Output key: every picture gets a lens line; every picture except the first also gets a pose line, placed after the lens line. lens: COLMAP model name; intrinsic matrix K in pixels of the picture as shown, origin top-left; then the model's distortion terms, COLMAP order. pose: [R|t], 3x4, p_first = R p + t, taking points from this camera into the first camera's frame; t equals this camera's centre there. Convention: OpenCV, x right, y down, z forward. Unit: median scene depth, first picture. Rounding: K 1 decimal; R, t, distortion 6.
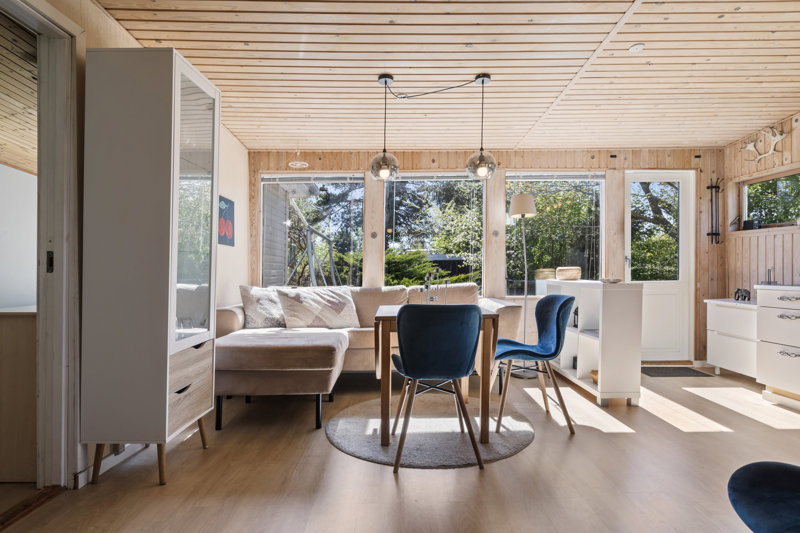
lens RADIAL K [[445.7, 0, 407.7], [0, 445.7, 276.0], [0, 0, 1]] dist [0.014400, -0.004677]
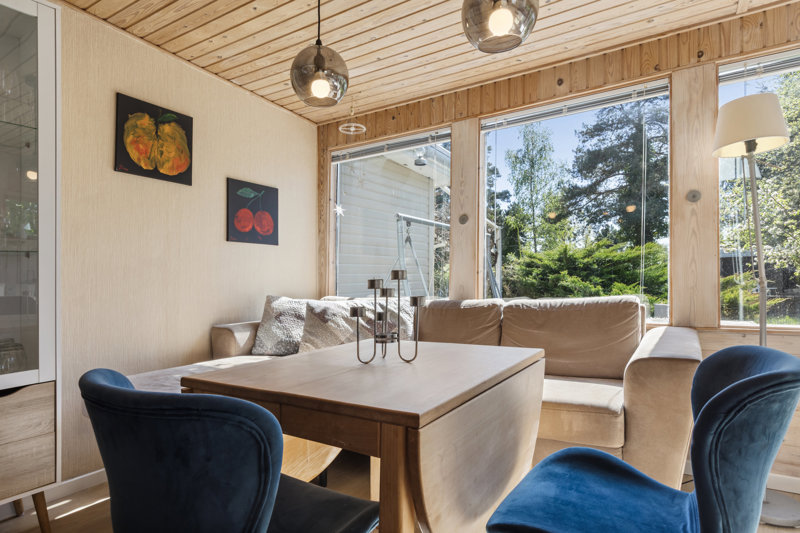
lens RADIAL K [[445.7, 0, 416.6], [0, 445.7, 262.6], [0, 0, 1]] dist [0.014400, -0.004677]
pose [[0.831983, -0.024713, -0.554250, 0.218874], [0.003292, 0.999210, -0.039612, -0.003406], [0.554791, 0.031132, 0.831407, 0.429359]]
